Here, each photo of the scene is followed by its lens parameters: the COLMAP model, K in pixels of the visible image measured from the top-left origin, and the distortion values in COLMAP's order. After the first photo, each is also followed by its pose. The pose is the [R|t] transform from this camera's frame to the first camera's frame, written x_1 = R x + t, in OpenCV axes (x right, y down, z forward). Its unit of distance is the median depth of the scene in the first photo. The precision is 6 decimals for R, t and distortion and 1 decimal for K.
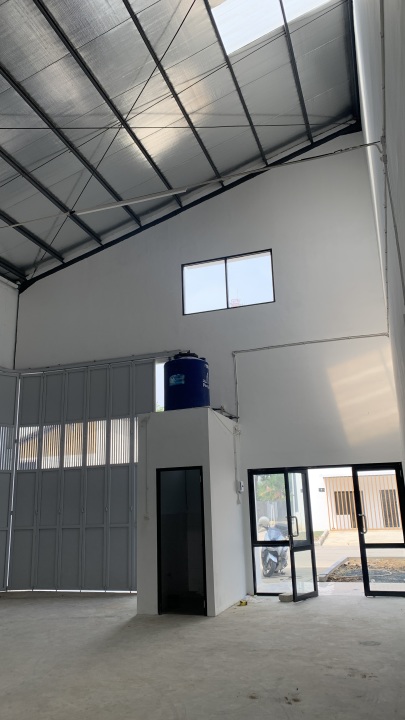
lens RADIAL K [[525.3, 0, 202.5], [0, 525.3, 360.0], [0, 0, 1]] dist [-0.004614, -0.001147]
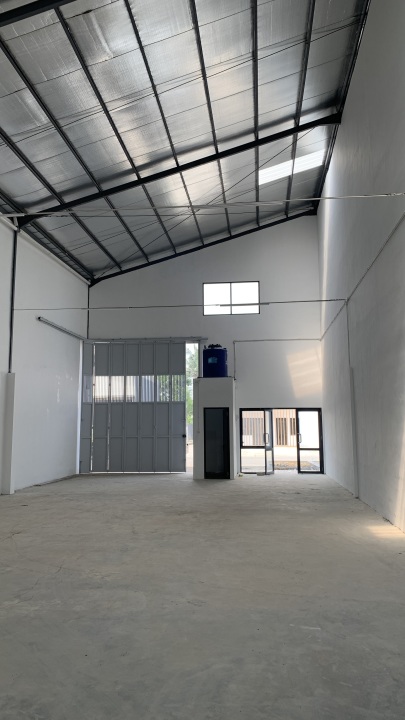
lens RADIAL K [[510.2, 0, 201.0], [0, 510.2, 353.6], [0, 0, 1]] dist [-0.000927, -0.000281]
pose [[0.980801, 0.054578, 0.187220, -0.396480], [-0.077804, 0.989836, 0.119040, -0.182708], [-0.178820, -0.131321, 0.975079, -0.688474]]
